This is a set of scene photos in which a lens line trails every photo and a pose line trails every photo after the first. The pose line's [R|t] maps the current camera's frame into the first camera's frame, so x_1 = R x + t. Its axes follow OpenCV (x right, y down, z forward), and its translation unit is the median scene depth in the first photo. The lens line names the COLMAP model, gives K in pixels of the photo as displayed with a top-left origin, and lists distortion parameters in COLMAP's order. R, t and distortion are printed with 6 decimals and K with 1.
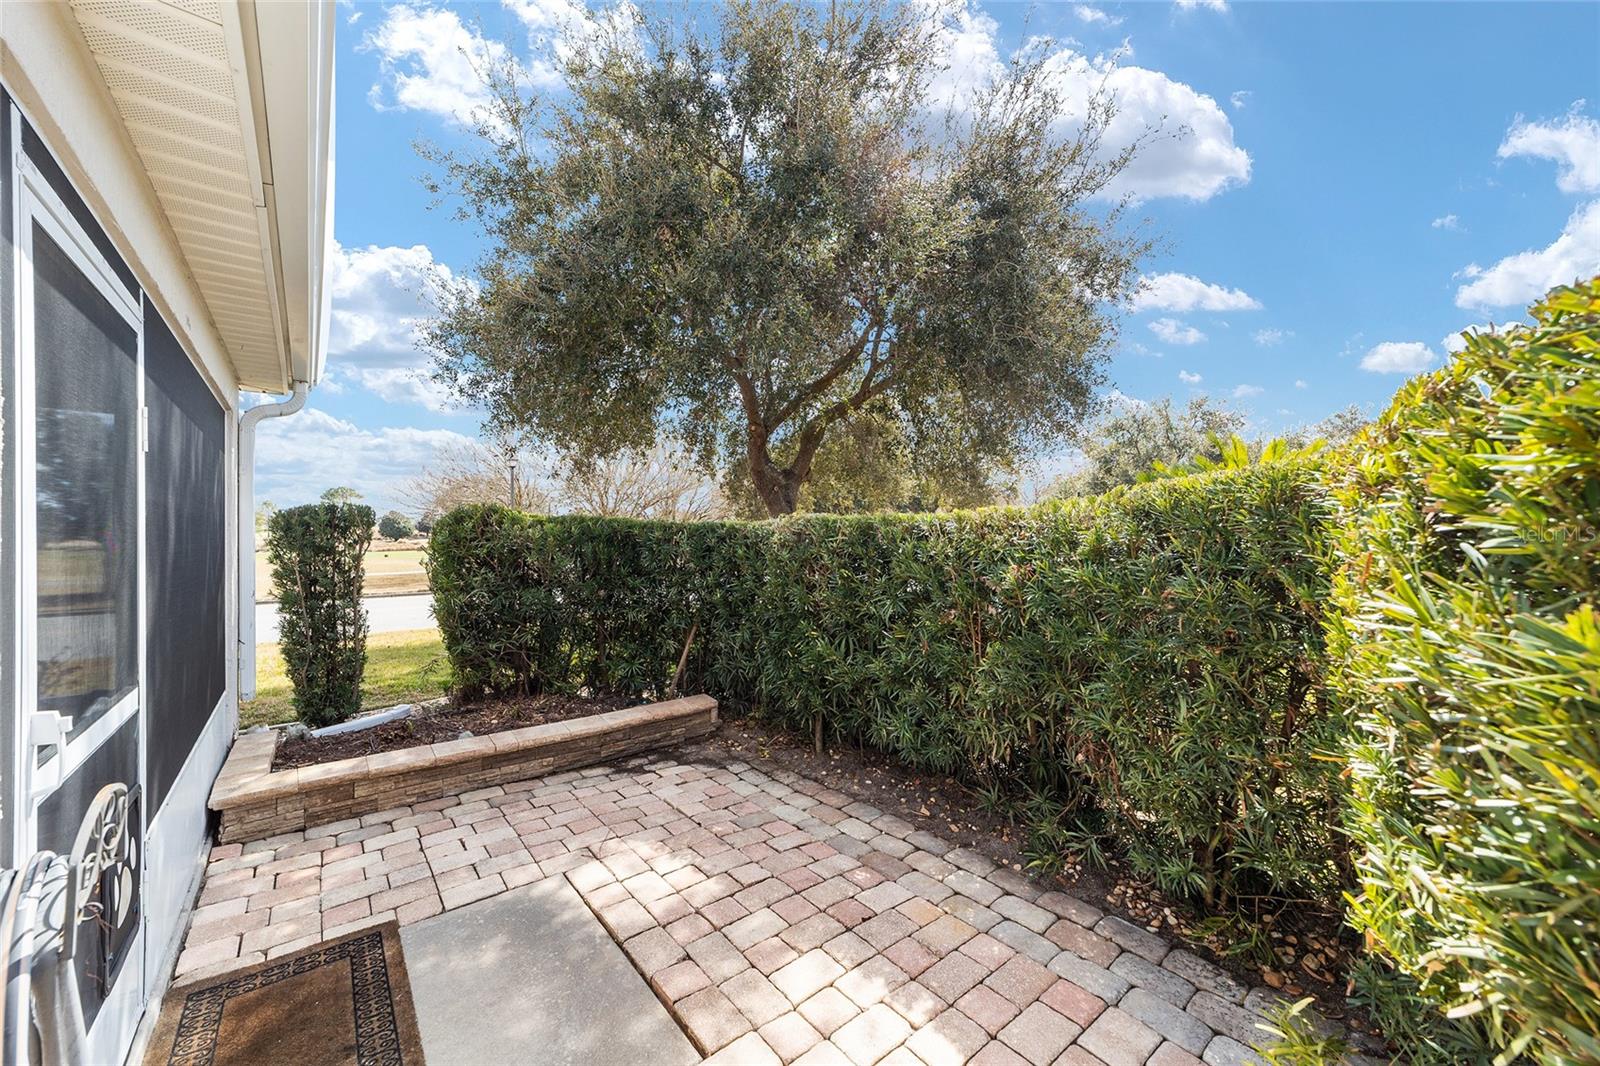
lens RADIAL K [[614.1, 0, 792.8], [0, 614.1, 536.6], [0, 0, 1]] dist [-0.017691, 0.008438]
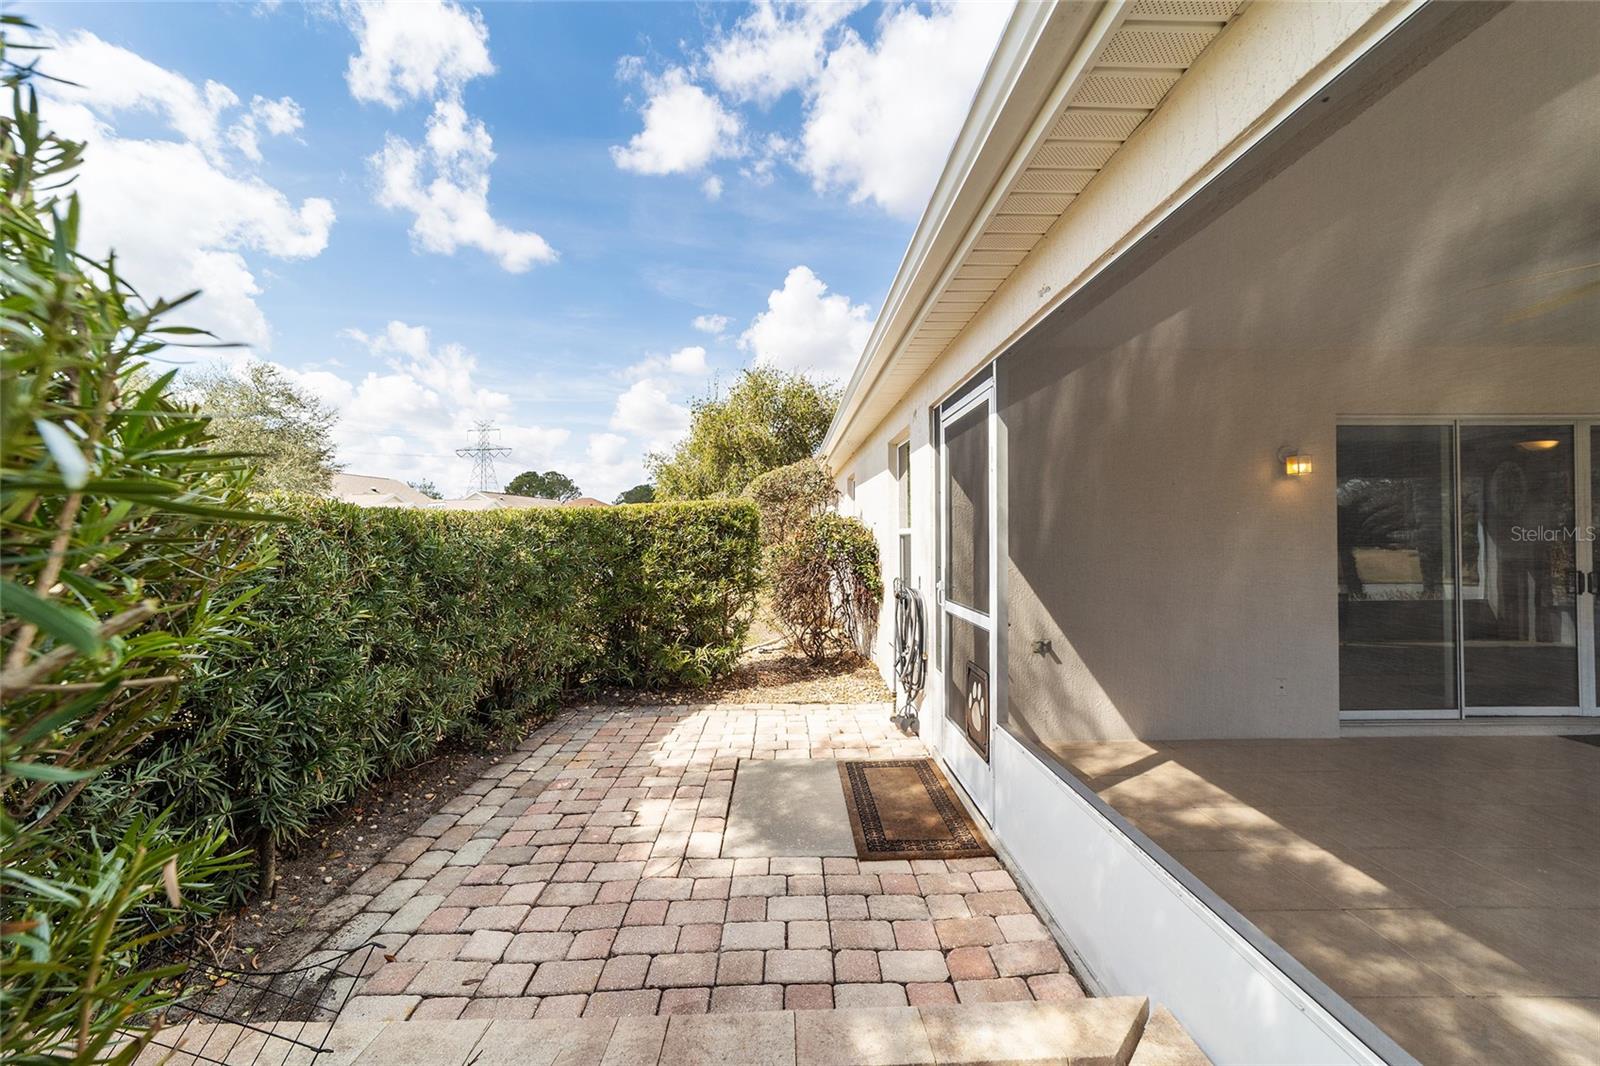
lens RADIAL K [[614.1, 0, 792.8], [0, 614.1, 536.6], [0, 0, 1]] dist [-0.017691, 0.008438]
pose [[-0.792451, 0.009331, 0.609865, -1.090100], [0.011835, 0.999930, 0.000080, 0.014442], [-0.609821, 0.007281, -0.792506, 1.712007]]
